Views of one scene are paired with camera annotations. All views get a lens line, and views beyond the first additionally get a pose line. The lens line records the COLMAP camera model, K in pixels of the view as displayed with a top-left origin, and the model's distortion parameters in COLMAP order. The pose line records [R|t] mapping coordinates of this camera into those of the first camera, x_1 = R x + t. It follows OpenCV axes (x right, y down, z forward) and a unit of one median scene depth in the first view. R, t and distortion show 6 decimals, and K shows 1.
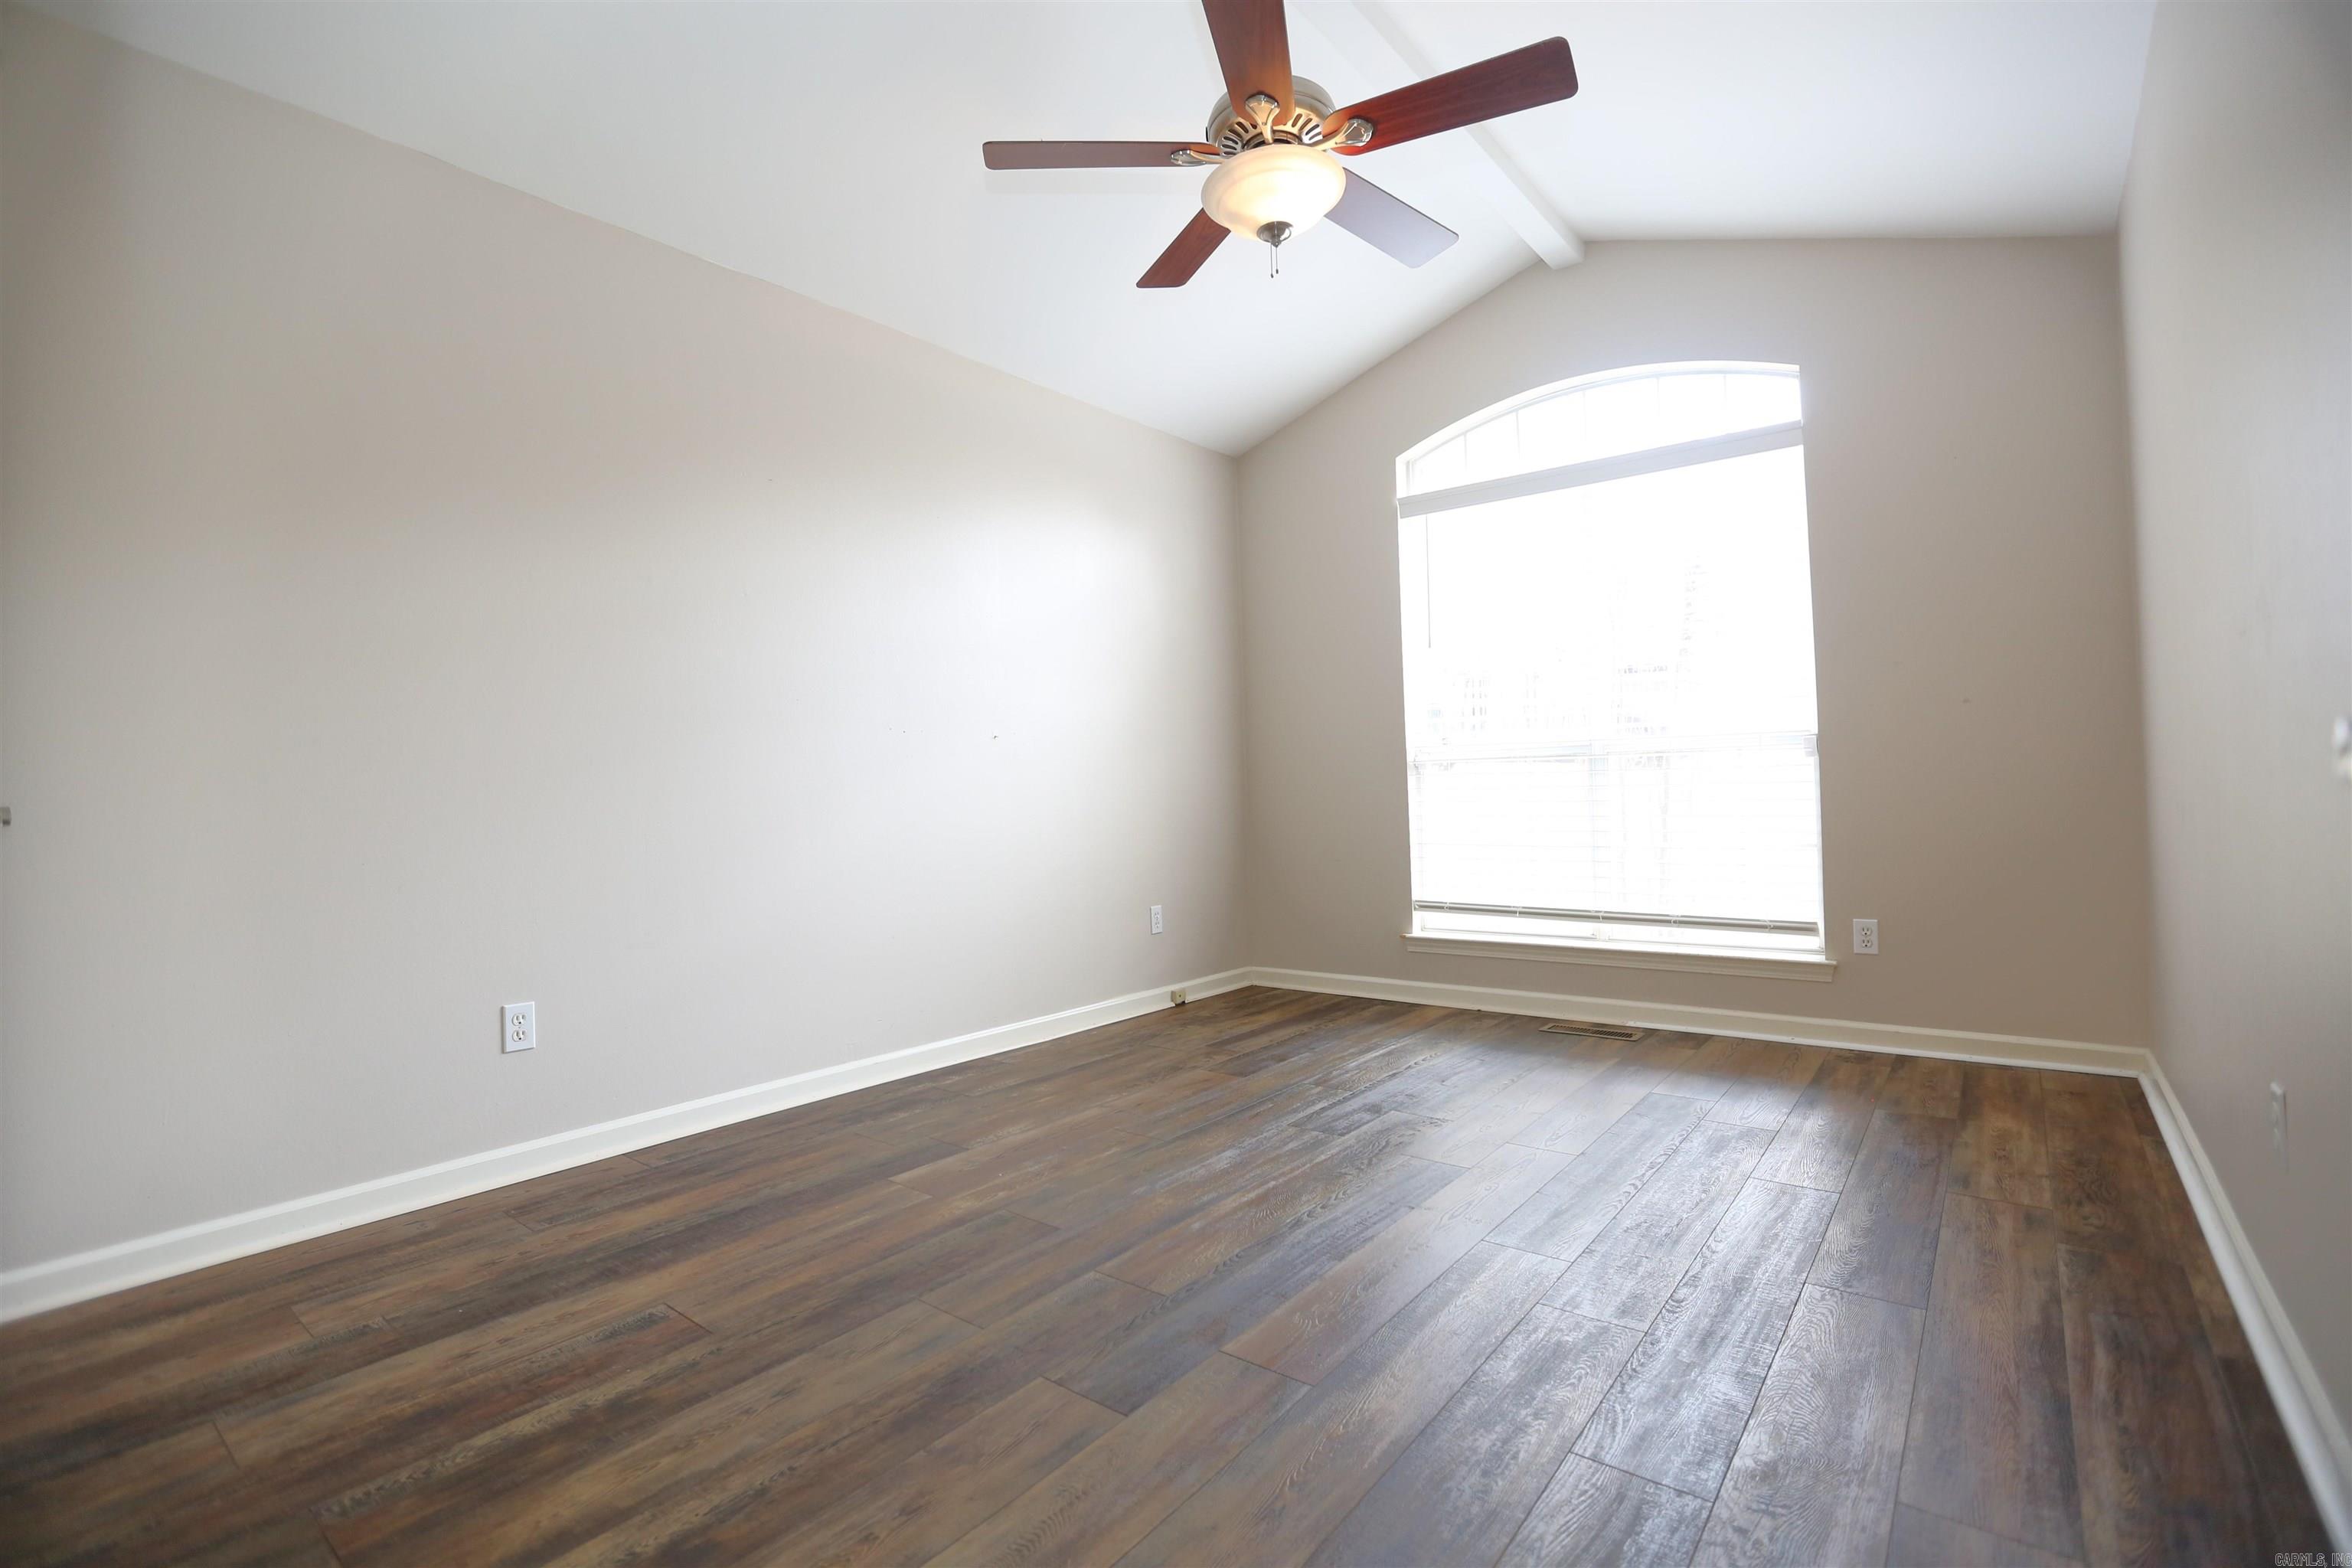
lens RADIAL K [[1069.1, 0, 1166.7], [0, 1069.1, 786.9], [0, 0, 1]] dist [-0.062951, 0.026754]
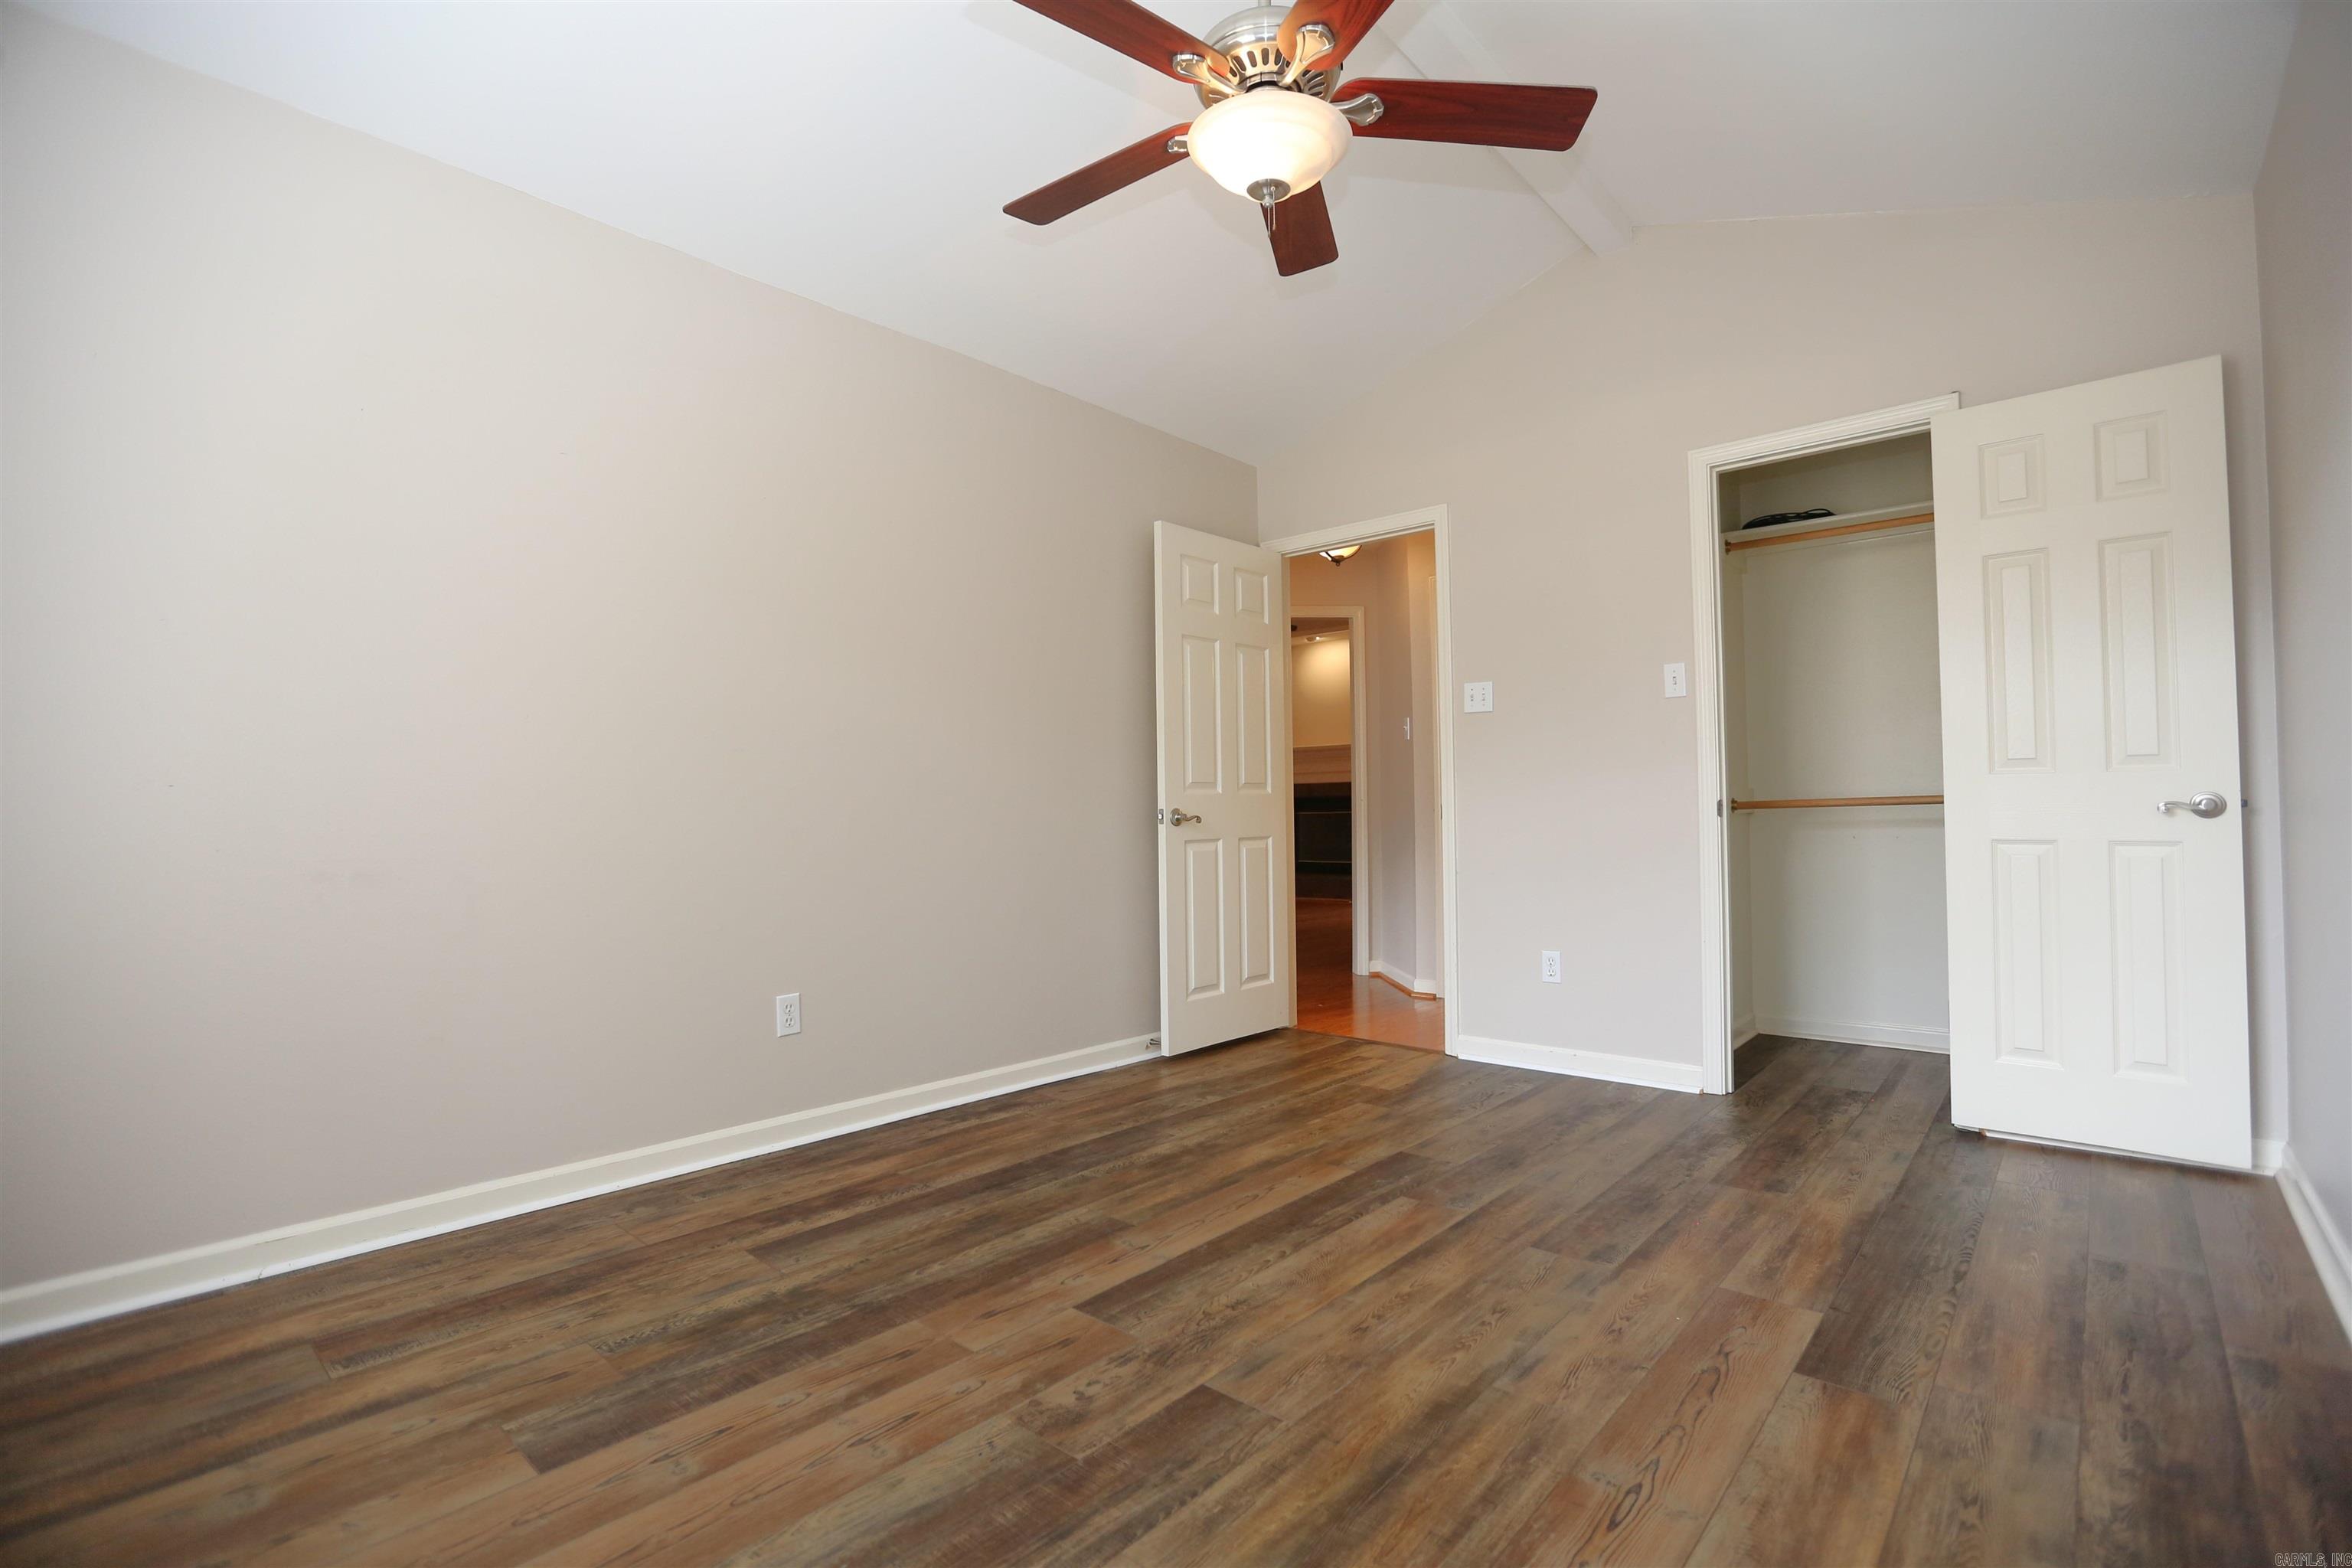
lens RADIAL K [[1069.1, 0, 1166.7], [0, 1069.1, 786.9], [0, 0, 1]] dist [-0.062951, 0.026754]
pose [[-0.997763, 0.038928, 0.054347, 0.109369], [0.037460, 0.998912, -0.027785, -0.005737], [-0.055369, -0.025688, -0.998135, 1.273426]]
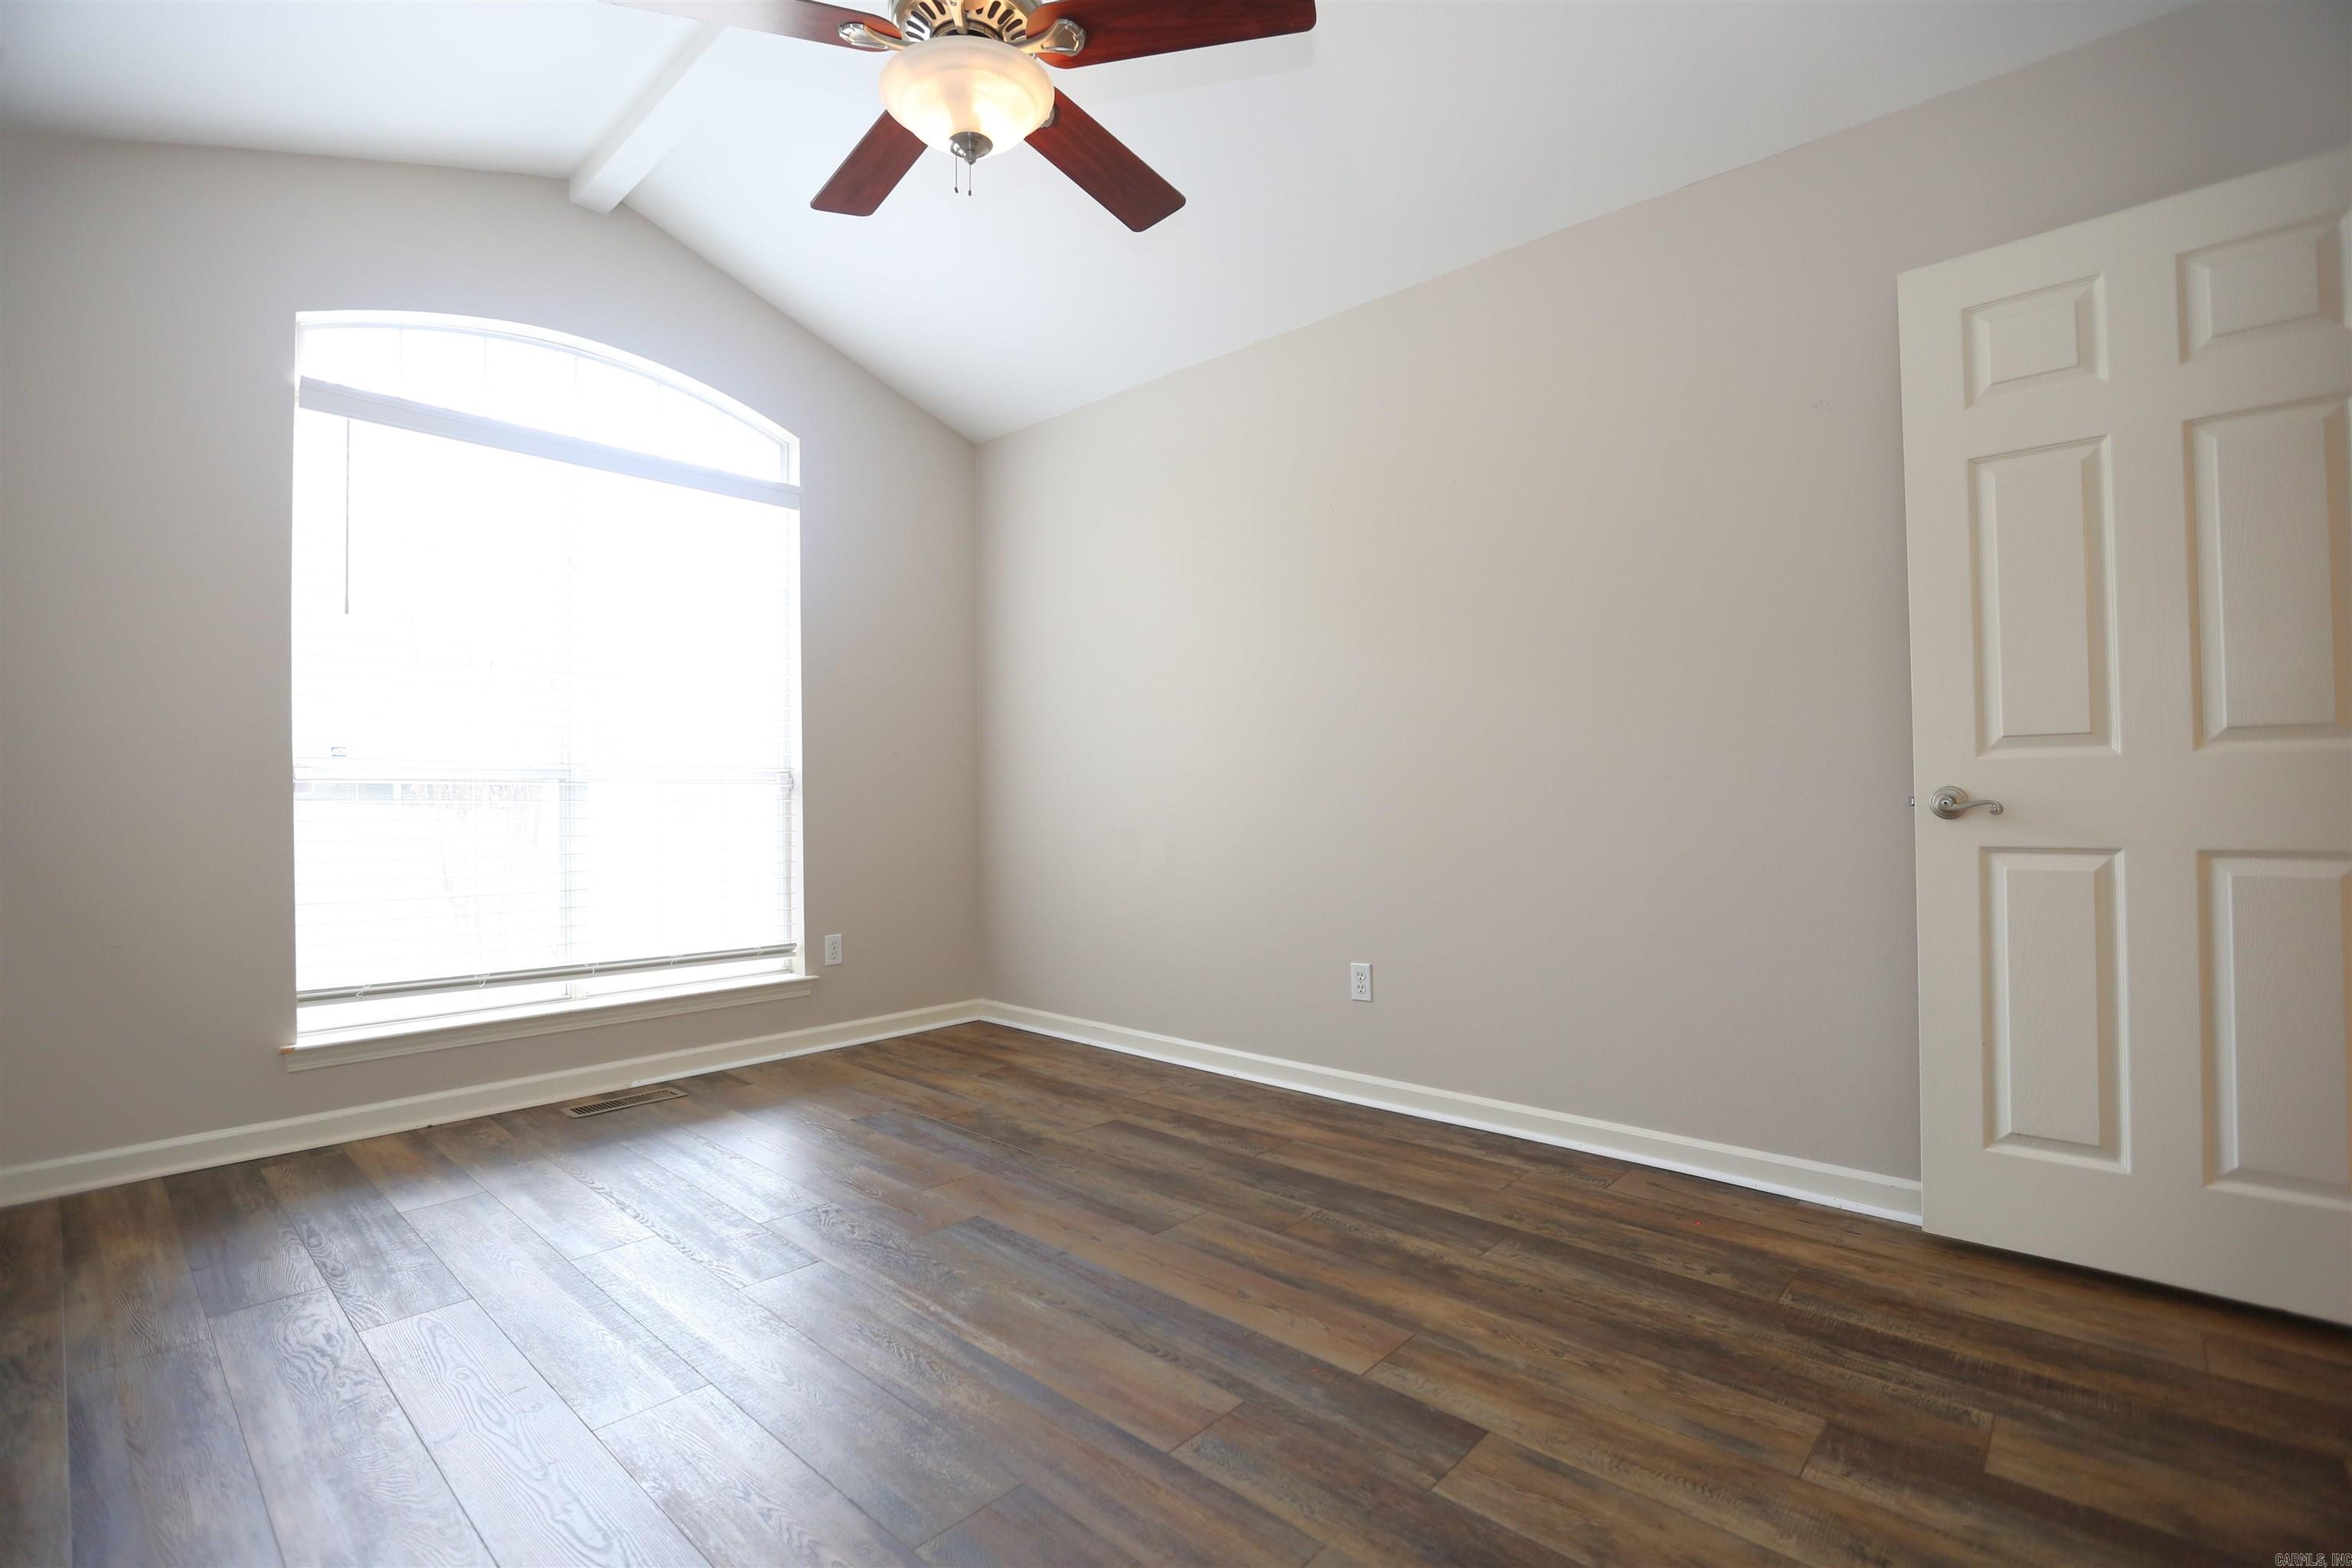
lens RADIAL K [[1069.1, 0, 1166.7], [0, 1069.1, 786.9], [0, 0, 1]] dist [-0.062951, 0.026754]
pose [[0.064287, 0.035329, 0.997306, -0.471707], [0.002479, 0.999364, -0.035562, 0.006192], [-0.997928, 0.004759, 0.064159, 0.541490]]
